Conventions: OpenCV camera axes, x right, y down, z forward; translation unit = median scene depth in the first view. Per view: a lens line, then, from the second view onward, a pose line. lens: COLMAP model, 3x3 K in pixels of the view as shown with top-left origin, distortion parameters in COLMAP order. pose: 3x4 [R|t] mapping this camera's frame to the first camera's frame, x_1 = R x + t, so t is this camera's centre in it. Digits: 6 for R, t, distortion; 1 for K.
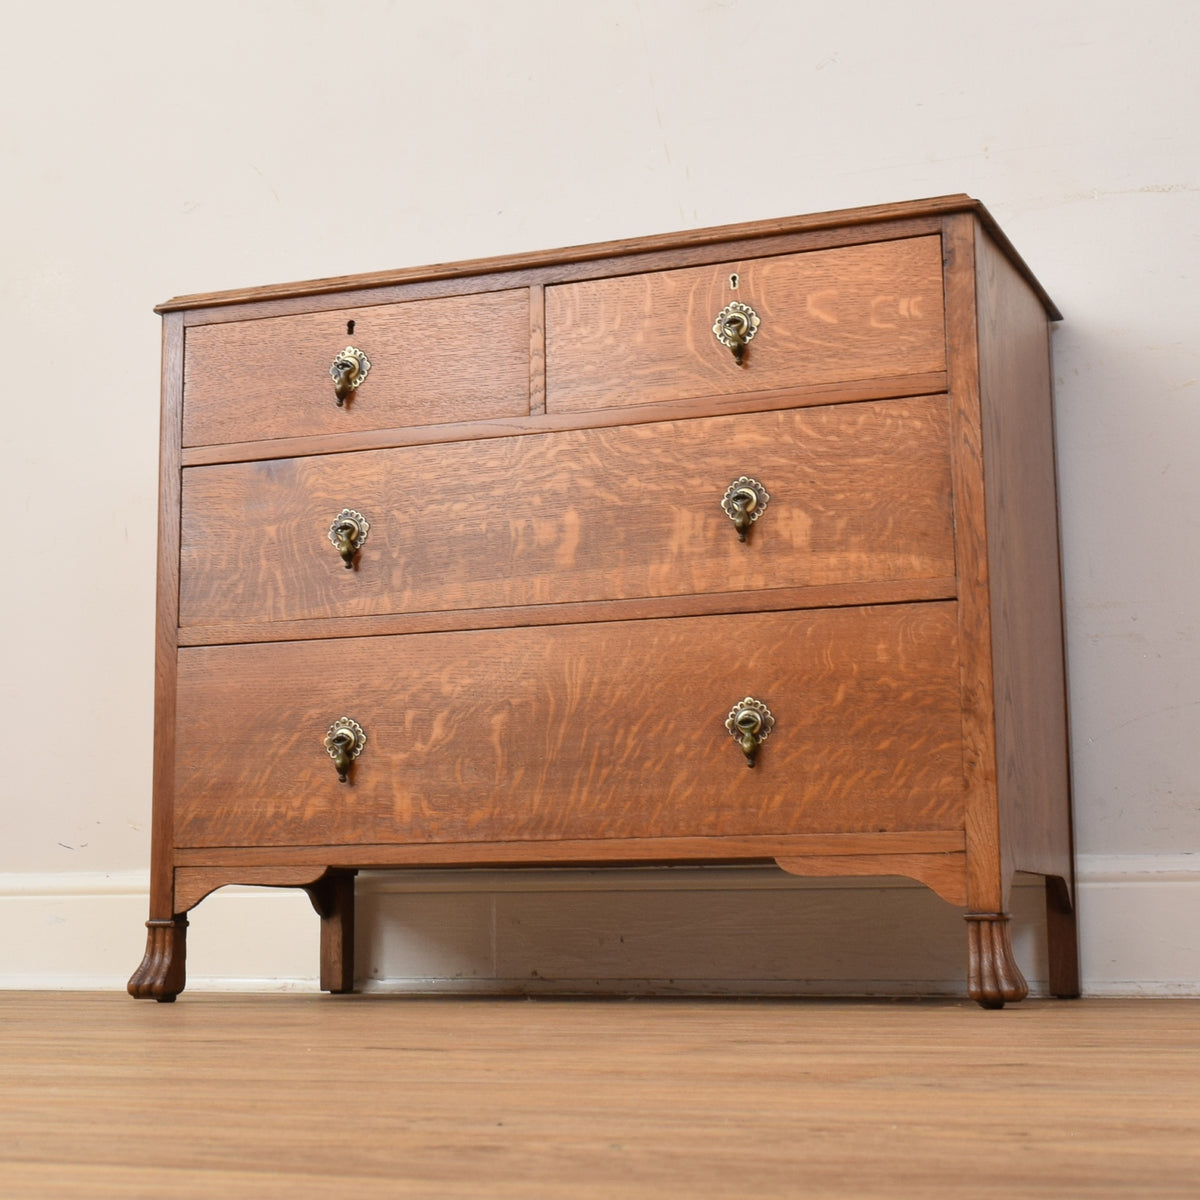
lens RADIAL K [[2195.9, 0, 527.4], [0, 2195.9, 565.2], [0, 0, 1]] dist [-0.026753, 0.000000]
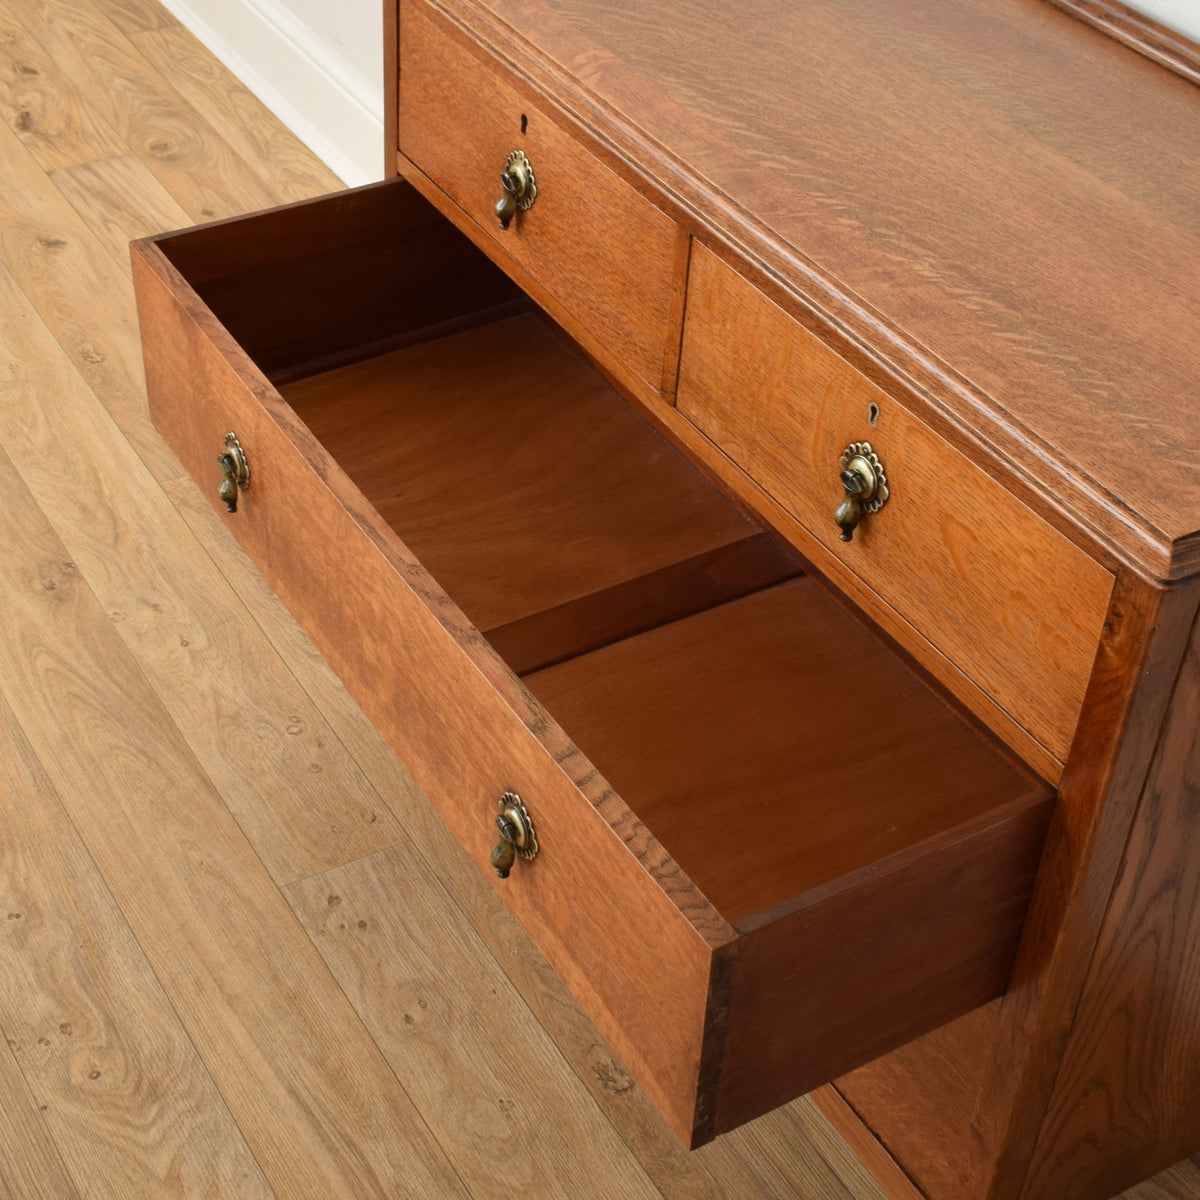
lens RADIAL K [[2015.1, 0, 610.5], [0, 2015.1, 561.6], [0, 0, 1]] dist [-0.024254, 0.000000]
pose [[0.812110, 0.397623, -0.427052, 0.287483], [0.022904, 0.709588, 0.704244, -0.490885], [0.583054, -0.581705, 0.567157, 0.618190]]
